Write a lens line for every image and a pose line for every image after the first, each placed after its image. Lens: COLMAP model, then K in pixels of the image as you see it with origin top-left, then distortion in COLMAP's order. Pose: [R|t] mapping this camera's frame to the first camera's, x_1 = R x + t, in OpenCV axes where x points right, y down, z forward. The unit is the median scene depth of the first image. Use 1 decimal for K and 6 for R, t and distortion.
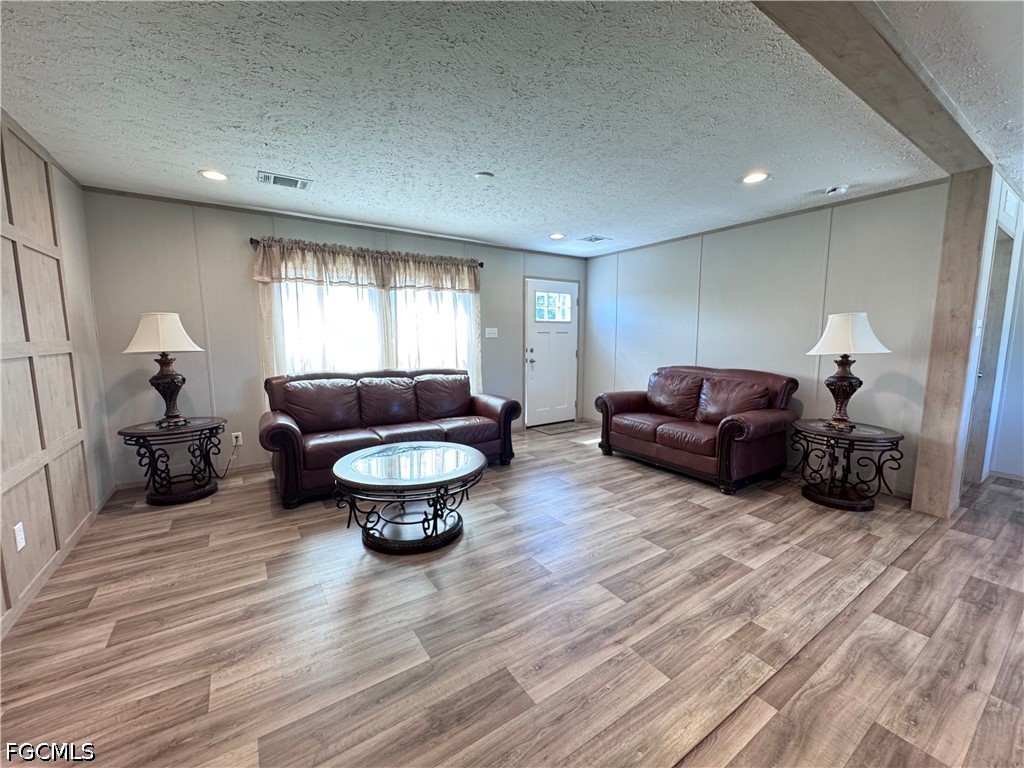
lens RADIAL K [[413.3, 0, 509.0], [0, 413.3, 387.8], [0, 0, 1]] dist [-0.004334, 0.000635]
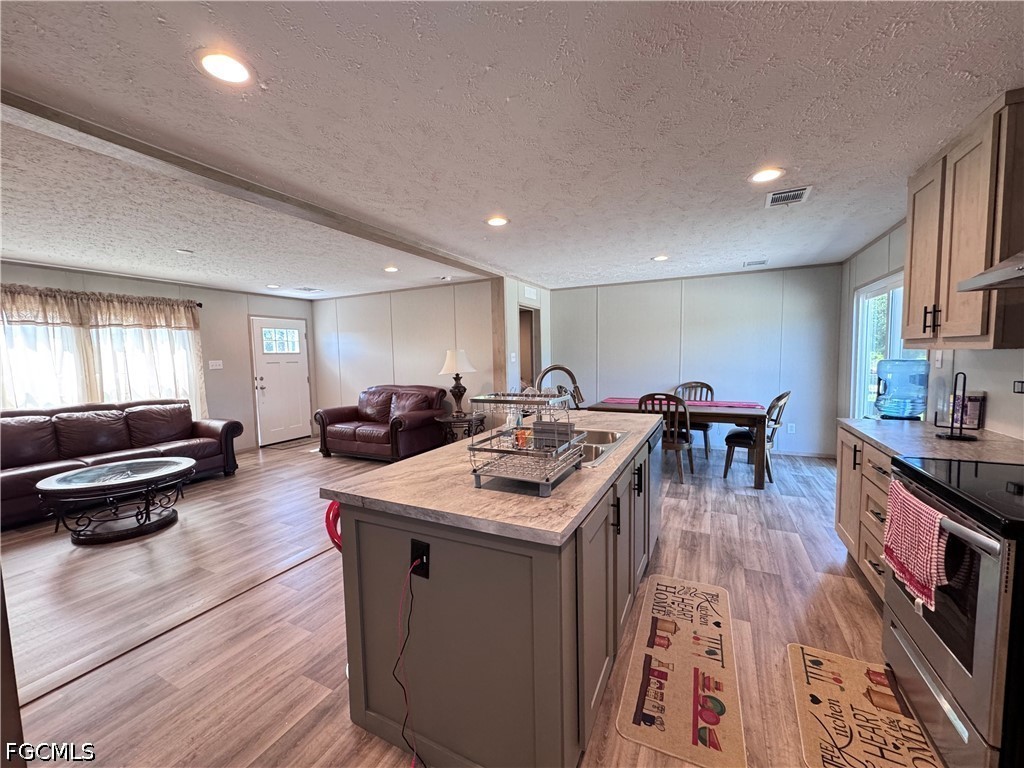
lens RADIAL K [[413.3, 0, 513.6], [0, 413.3, 386.2], [0, 0, 1]] dist [-0.004334, 0.000635]
pose [[0.864766, -0.055672, 0.499080, 0.117248], [0.083929, 0.995880, -0.034337, 0.037775], [-0.495112, 0.071581, 0.865875, -0.447497]]
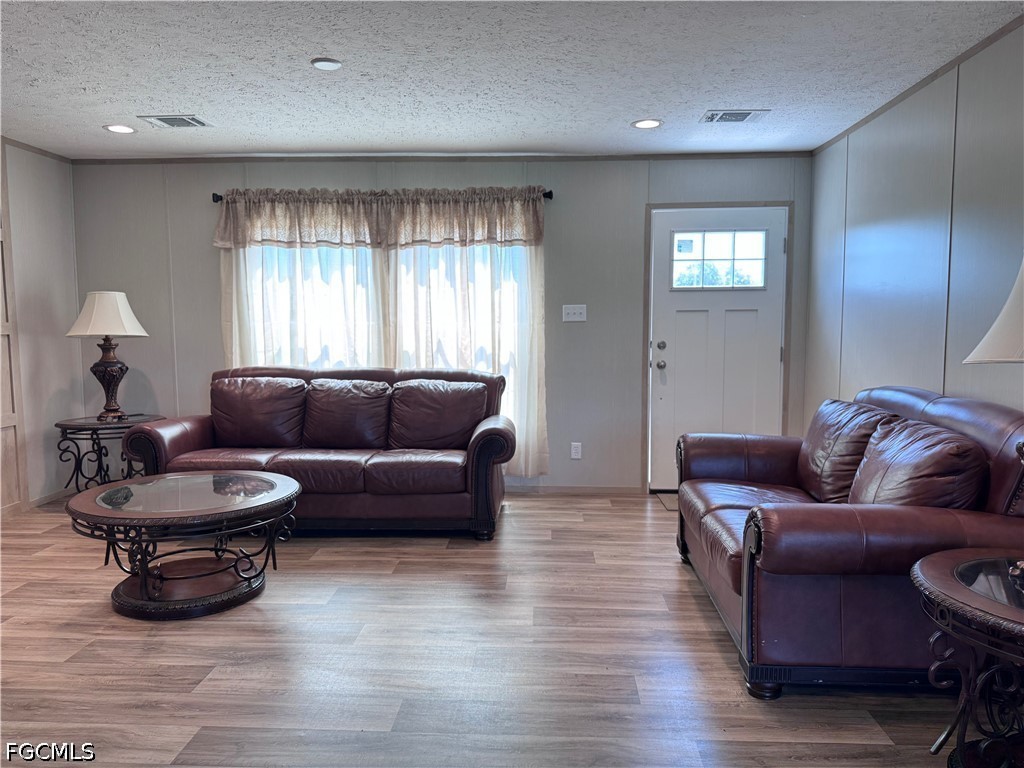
lens RADIAL K [[717.7, 0, 511.9], [0, 717.7, 394.1], [0, 0, 1]] dist [0.039461, -0.053503]
pose [[0.806654, 0.058331, -0.588139, 0.588050], [-0.072688, 0.997354, -0.000777, -0.018969], [0.586538, 0.043378, 0.808760, 0.203335]]
